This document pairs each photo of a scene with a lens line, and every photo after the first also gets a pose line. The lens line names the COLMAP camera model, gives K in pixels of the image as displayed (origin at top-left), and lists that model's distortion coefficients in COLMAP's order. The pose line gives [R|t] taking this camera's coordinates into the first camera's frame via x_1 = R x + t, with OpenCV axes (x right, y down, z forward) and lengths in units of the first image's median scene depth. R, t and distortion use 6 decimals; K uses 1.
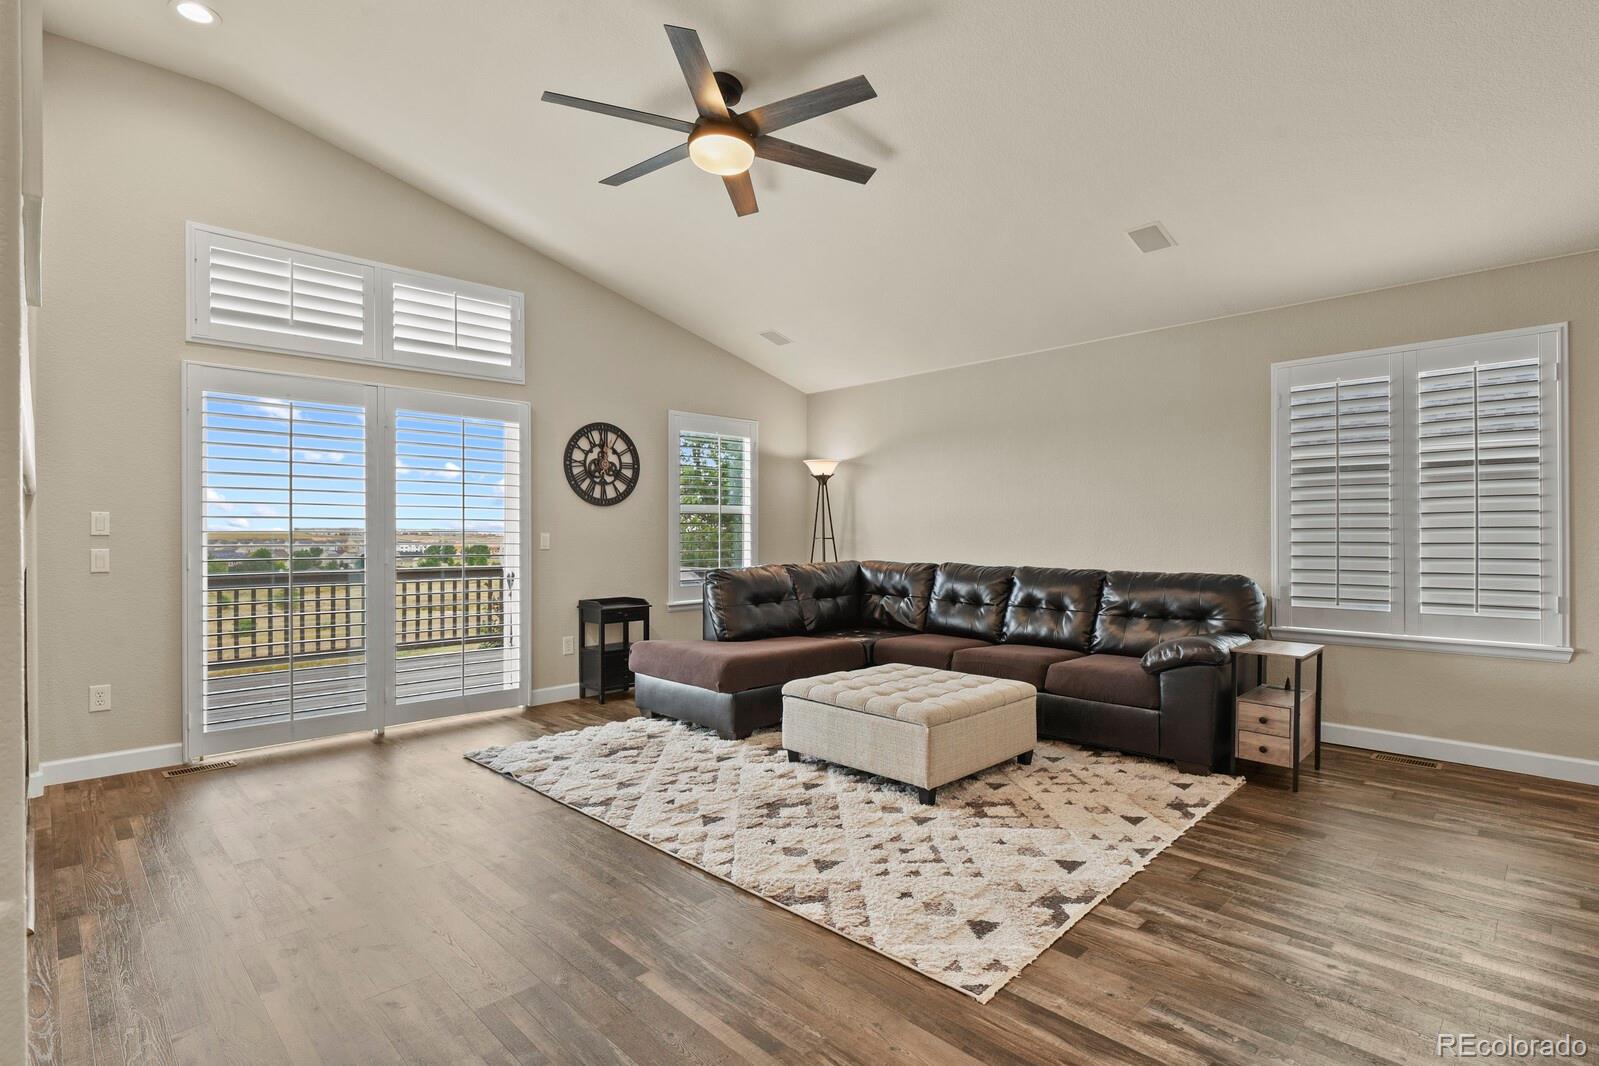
lens RADIAL K [[777.1, 0, 810.9], [0, 777.1, 528.6], [0, 0, 1]] dist [-0.001037, 0.002290]
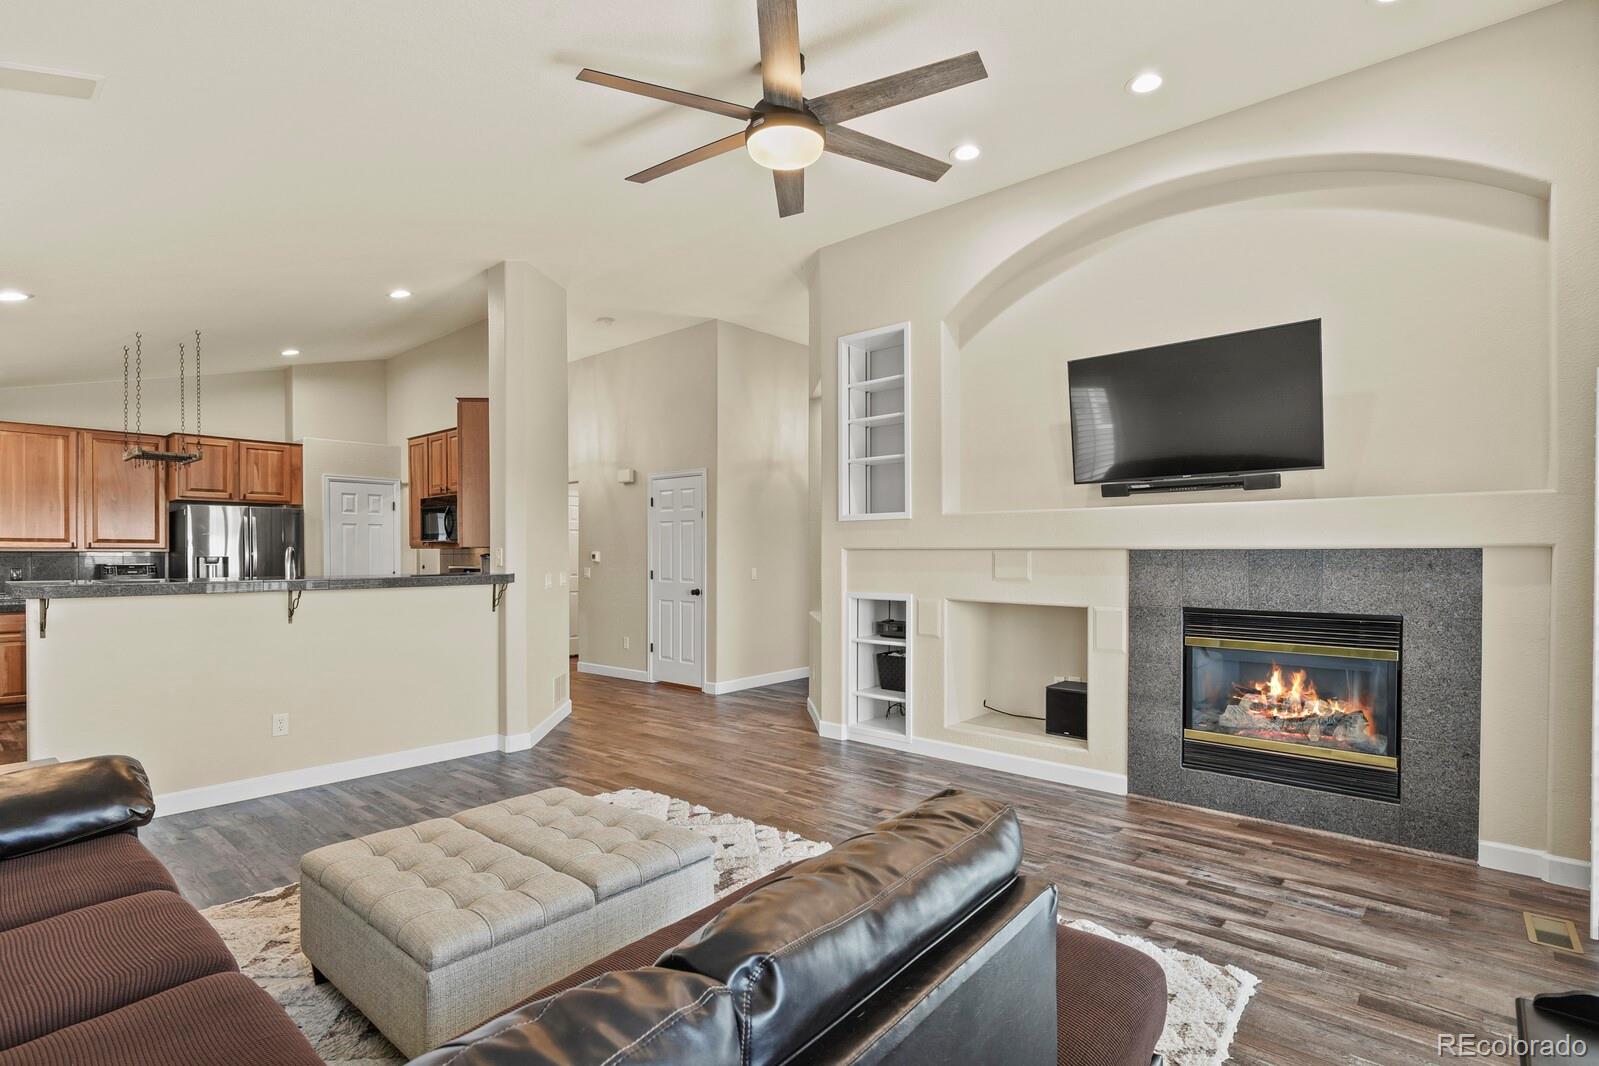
lens RADIAL K [[777.1, 0, 811.2], [0, 777.1, 555.6], [0, 0, 1]] dist [-0.001037, 0.002290]
pose [[-0.997327, 0.001701, -0.073045, -0.060096], [0.001868, 0.999996, -0.002216, -0.026138], [0.073041, -0.002346, -0.997326, 1.409791]]
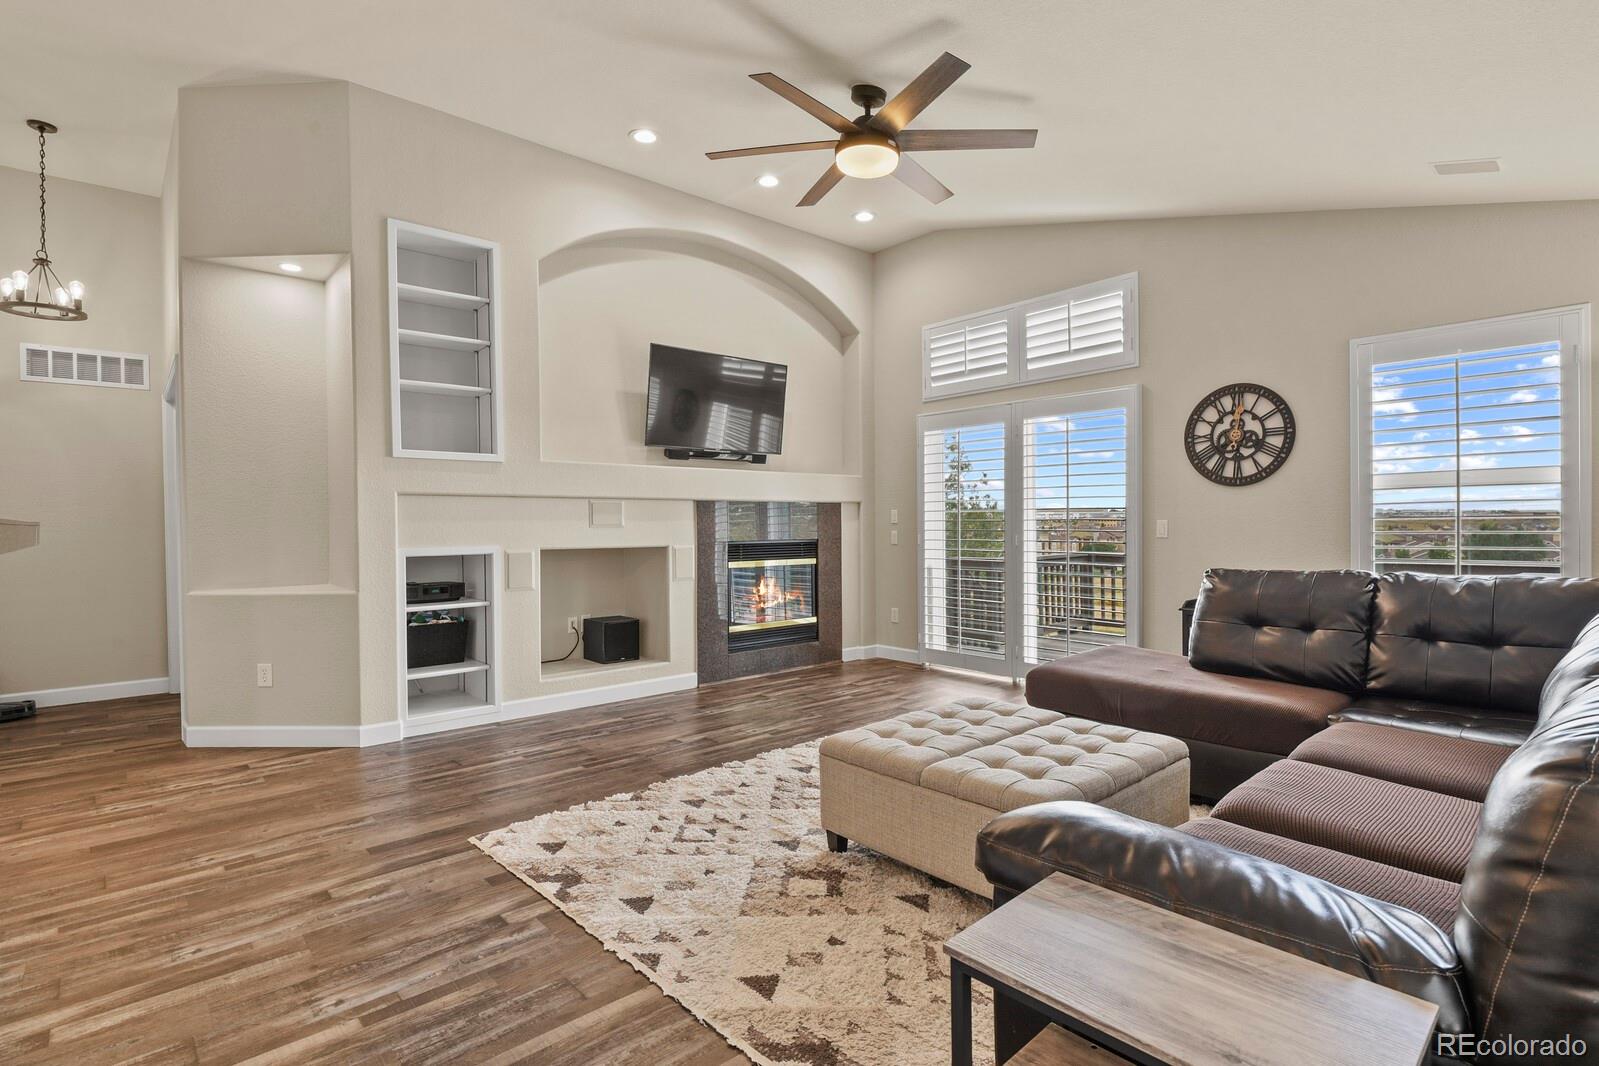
lens RADIAL K [[777.1, 0, 802.6], [0, 777.1, 526.7], [0, 0, 1]] dist [-0.001037, 0.002290]
pose [[-0.060084, 0.006098, -0.998175, 0.715815], [0.013678, 0.999892, 0.005285, 0.003256], [0.998100, -0.013335, -0.060161, 0.743624]]
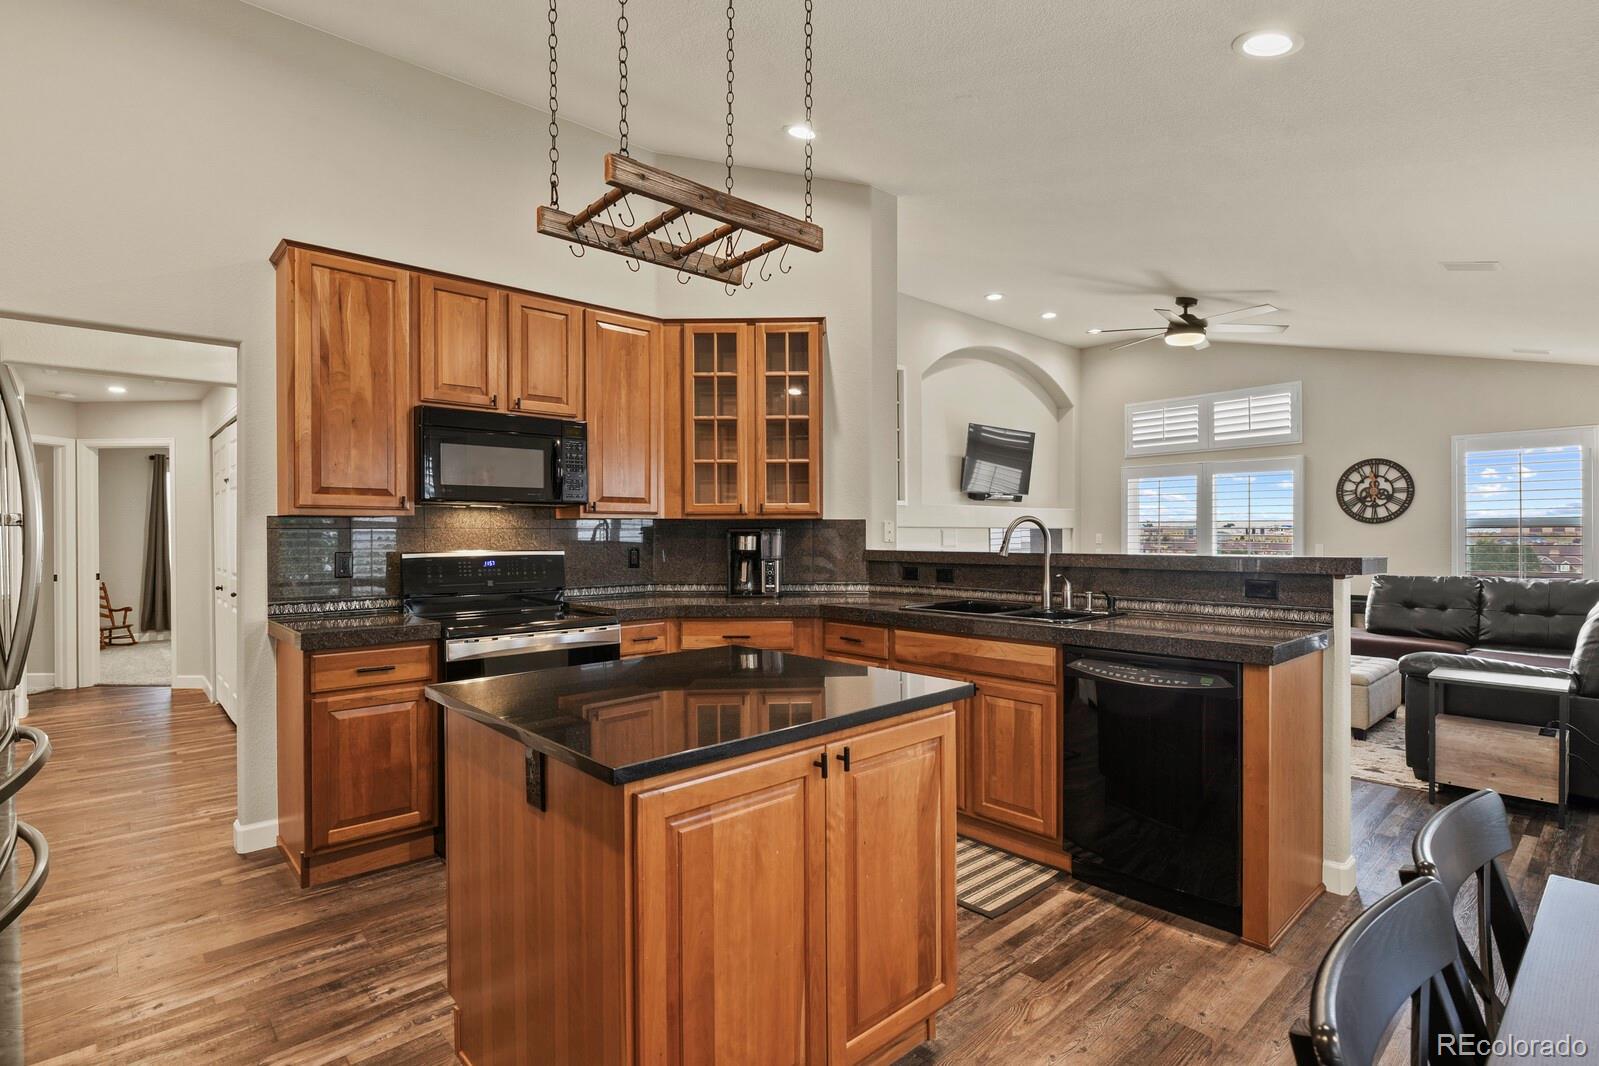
lens RADIAL K [[777.1, 0, 804.2], [0, 777.1, 535.1], [0, 0, 1]] dist [-0.001037, 0.002290]
pose [[-0.053978, 0.005174, -0.998529, 1.335672], [0.009328, 0.999946, 0.004678, -0.031140], [0.998499, -0.009061, -0.054024, 0.160012]]
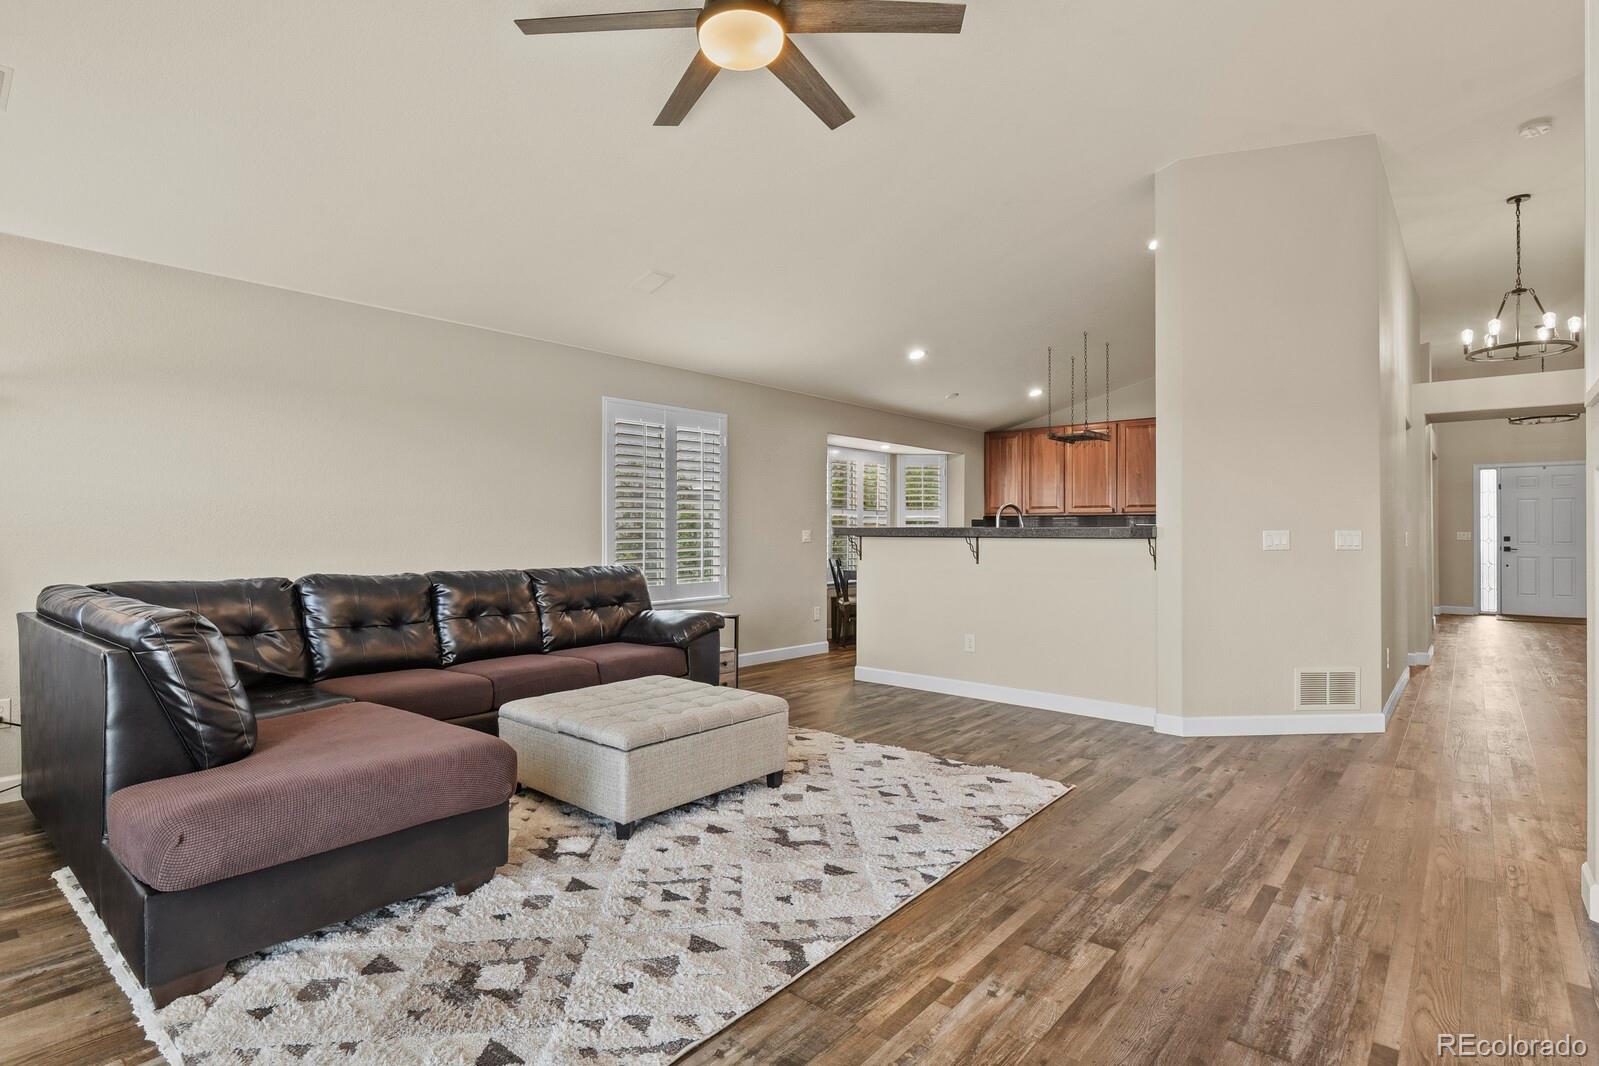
lens RADIAL K [[777.1, 0, 806.5], [0, 777.1, 544.8], [0, 0, 1]] dist [-0.001037, 0.002290]
pose [[-0.073111, -0.016231, 0.997192, -0.667897], [-0.005019, 0.999861, 0.015906, 0.004237], [-0.997311, -0.003842, -0.073182, 0.758905]]
